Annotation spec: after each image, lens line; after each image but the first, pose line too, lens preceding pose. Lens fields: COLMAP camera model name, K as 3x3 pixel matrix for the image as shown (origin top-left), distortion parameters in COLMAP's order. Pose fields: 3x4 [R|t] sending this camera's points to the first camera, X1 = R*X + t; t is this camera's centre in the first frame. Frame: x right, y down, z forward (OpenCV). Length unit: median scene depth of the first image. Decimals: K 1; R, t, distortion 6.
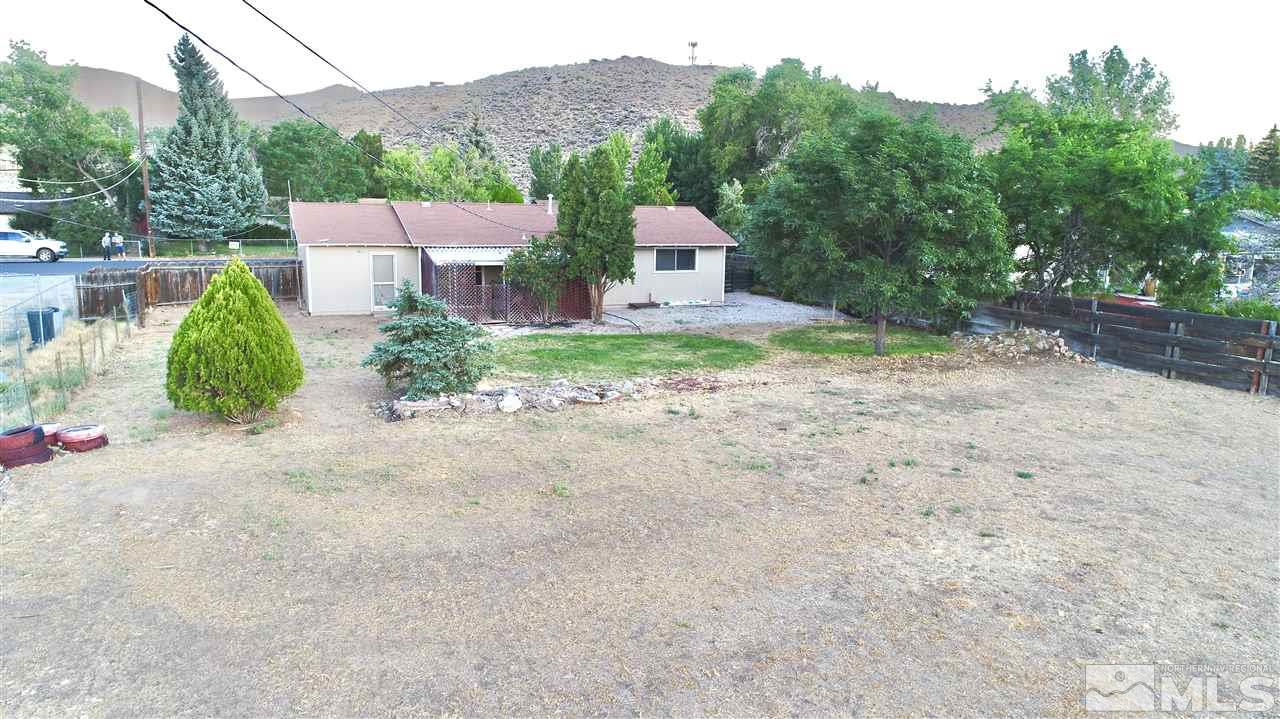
lens RADIAL K [[845.8, 0, 640.0], [0, 845.8, 359.5], [0, 0, 1]] dist [-0.000615, 0.000055]
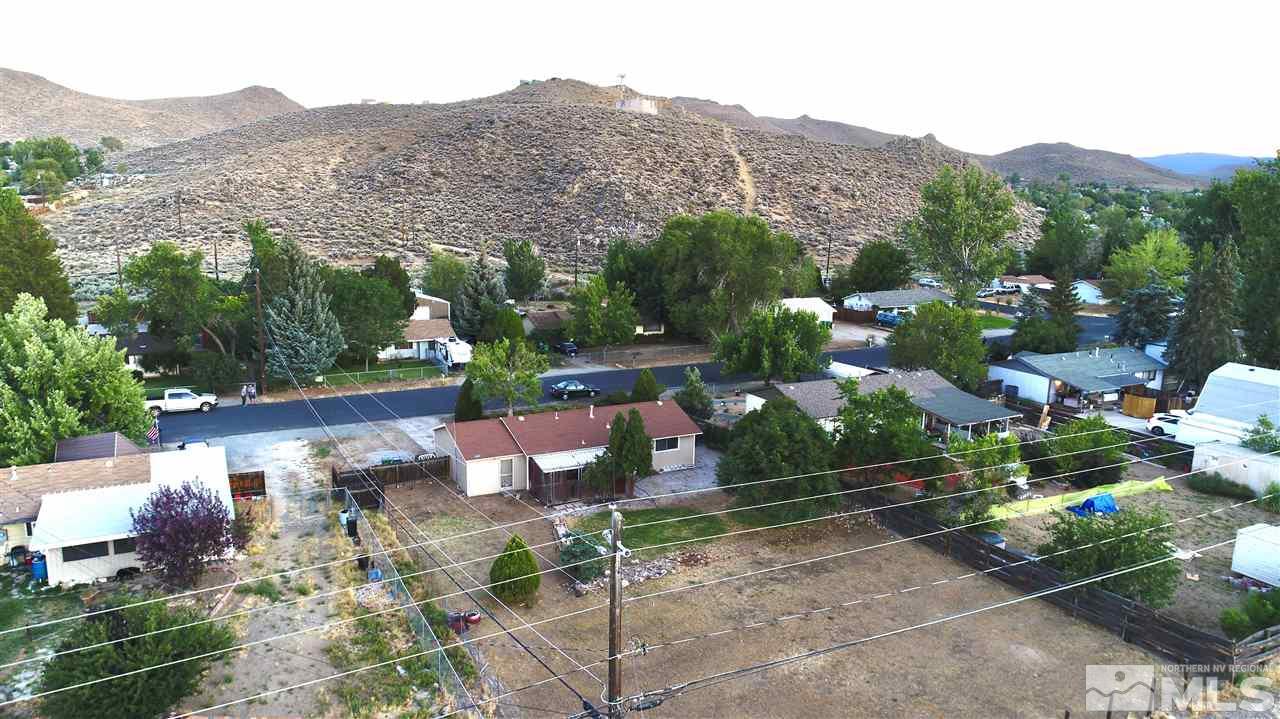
lens RADIAL K [[845.8, 0, 640.0], [0, 845.8, 359.5], [0, 0, 1]] dist [-0.000615, 0.000055]
pose [[0.995892, -0.013865, 0.089485, -0.181117], [0.013089, 0.999871, 0.009256, -0.342584], [-0.089602, -0.008047, 0.995945, -0.771767]]
